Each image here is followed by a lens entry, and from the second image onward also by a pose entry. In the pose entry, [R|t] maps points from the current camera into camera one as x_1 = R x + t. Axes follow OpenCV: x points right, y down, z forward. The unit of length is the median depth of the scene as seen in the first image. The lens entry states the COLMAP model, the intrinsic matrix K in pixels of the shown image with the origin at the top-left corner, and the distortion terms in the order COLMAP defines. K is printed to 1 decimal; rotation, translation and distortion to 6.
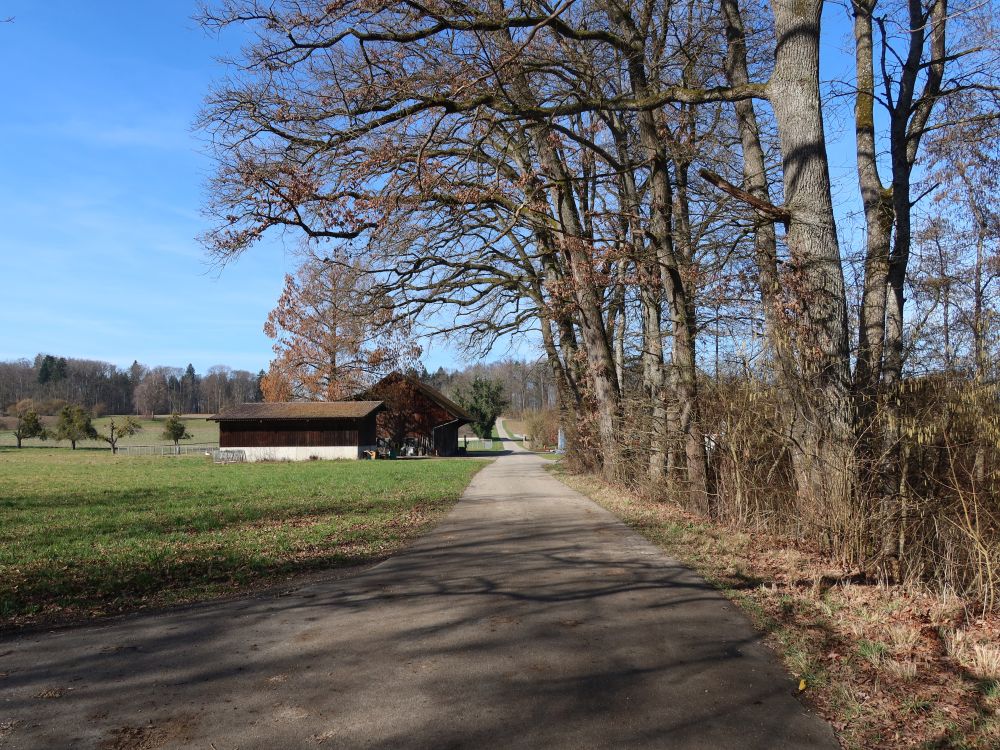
lens RADIAL K [[393.2, 0, 500.4], [0, 393.2, 373.7], [0, 0, 1]] dist [0.000595, 0.000072]
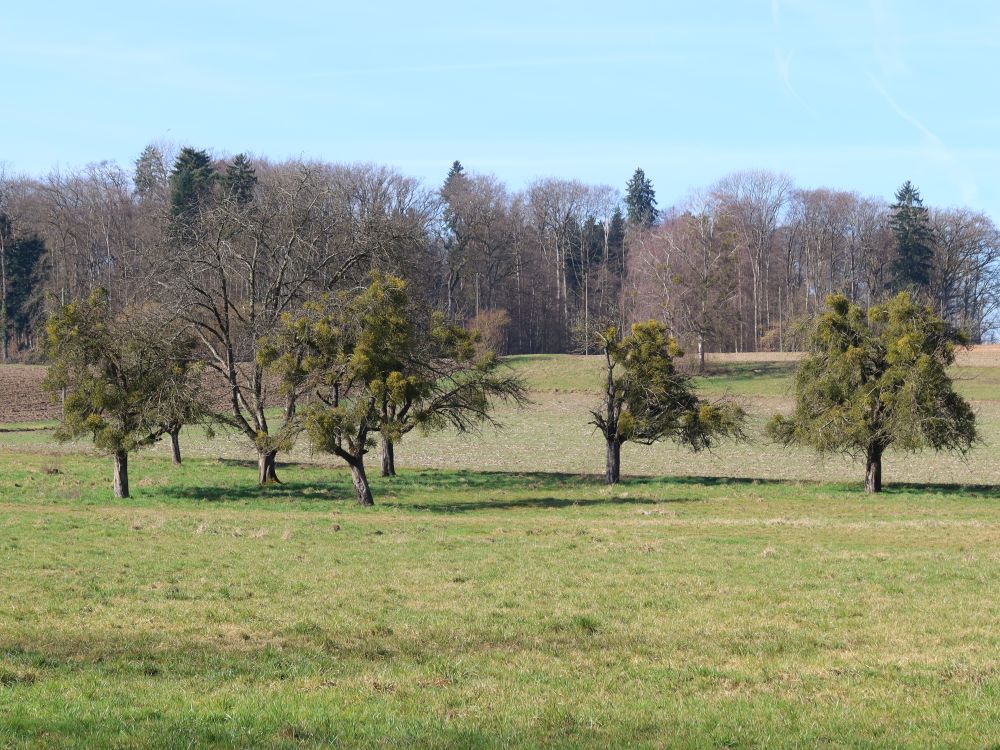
lens RADIAL K [[814.3, 0, 499.9], [0, 814.3, 375.6], [0, 0, 1]] dist [-0.016216, -0.002193]
pose [[0.996972, 0.001108, -0.077757, -0.864820], [0.009145, 0.991290, 0.131381, 0.046604], [0.077226, -0.131695, 0.988278, 0.378582]]
